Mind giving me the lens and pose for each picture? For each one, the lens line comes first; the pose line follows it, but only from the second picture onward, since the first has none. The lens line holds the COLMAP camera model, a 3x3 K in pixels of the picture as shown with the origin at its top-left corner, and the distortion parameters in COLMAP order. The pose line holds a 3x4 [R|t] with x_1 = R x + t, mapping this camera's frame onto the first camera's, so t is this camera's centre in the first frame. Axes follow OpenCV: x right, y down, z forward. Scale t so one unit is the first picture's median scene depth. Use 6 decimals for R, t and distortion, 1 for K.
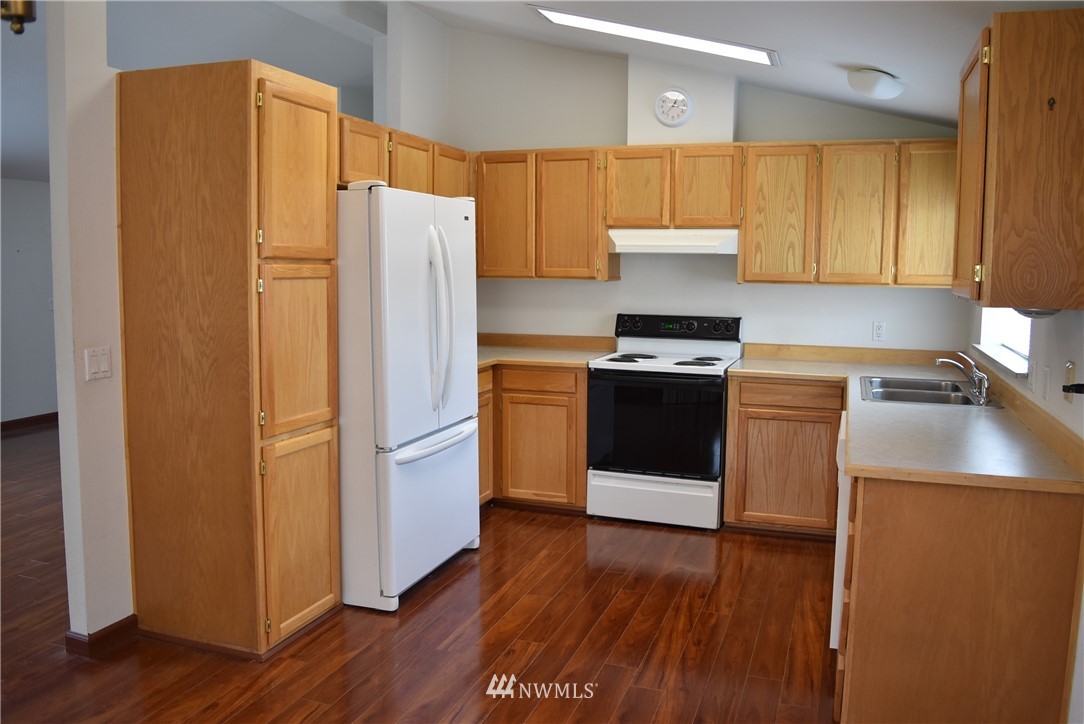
lens RADIAL K [[856.3, 0, 553.2], [0, 856.3, 360.6], [0, 0, 1]] dist [-0.081608, 0.009082]
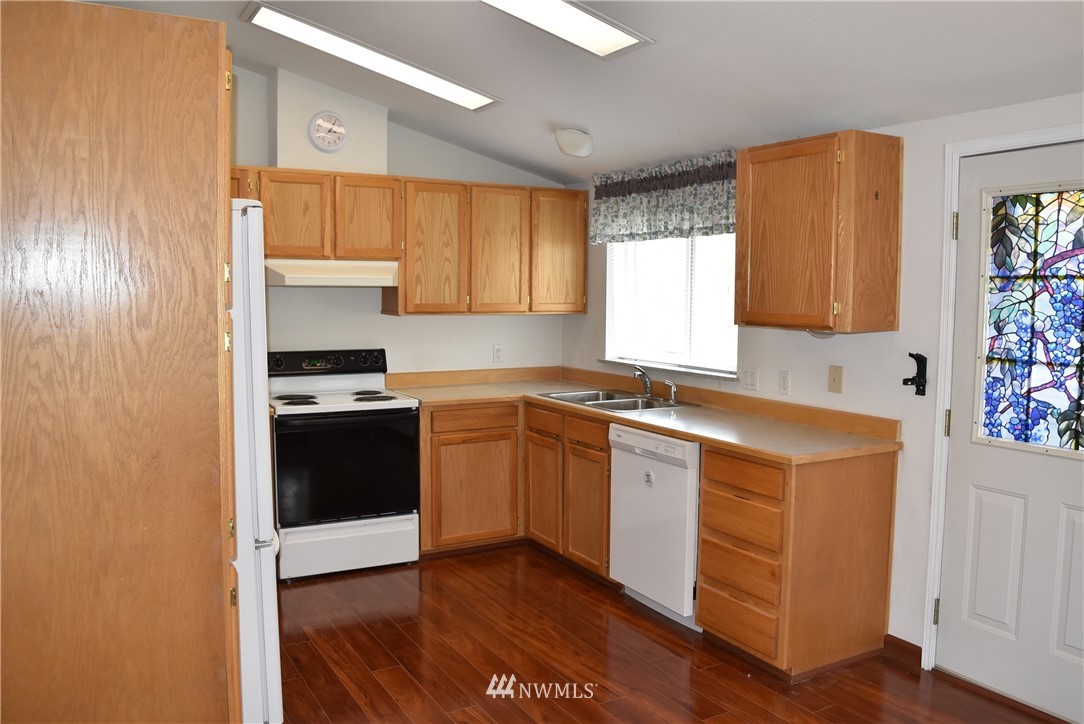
lens RADIAL K [[856.3, 0, 553.2], [0, 856.3, 360.6], [0, 0, 1]] dist [-0.081608, 0.009082]
pose [[0.650900, -0.066247, 0.756268, -0.452332], [0.083134, 0.996414, 0.015732, -0.039348], [-0.754598, 0.052631, 0.654073, 0.213498]]
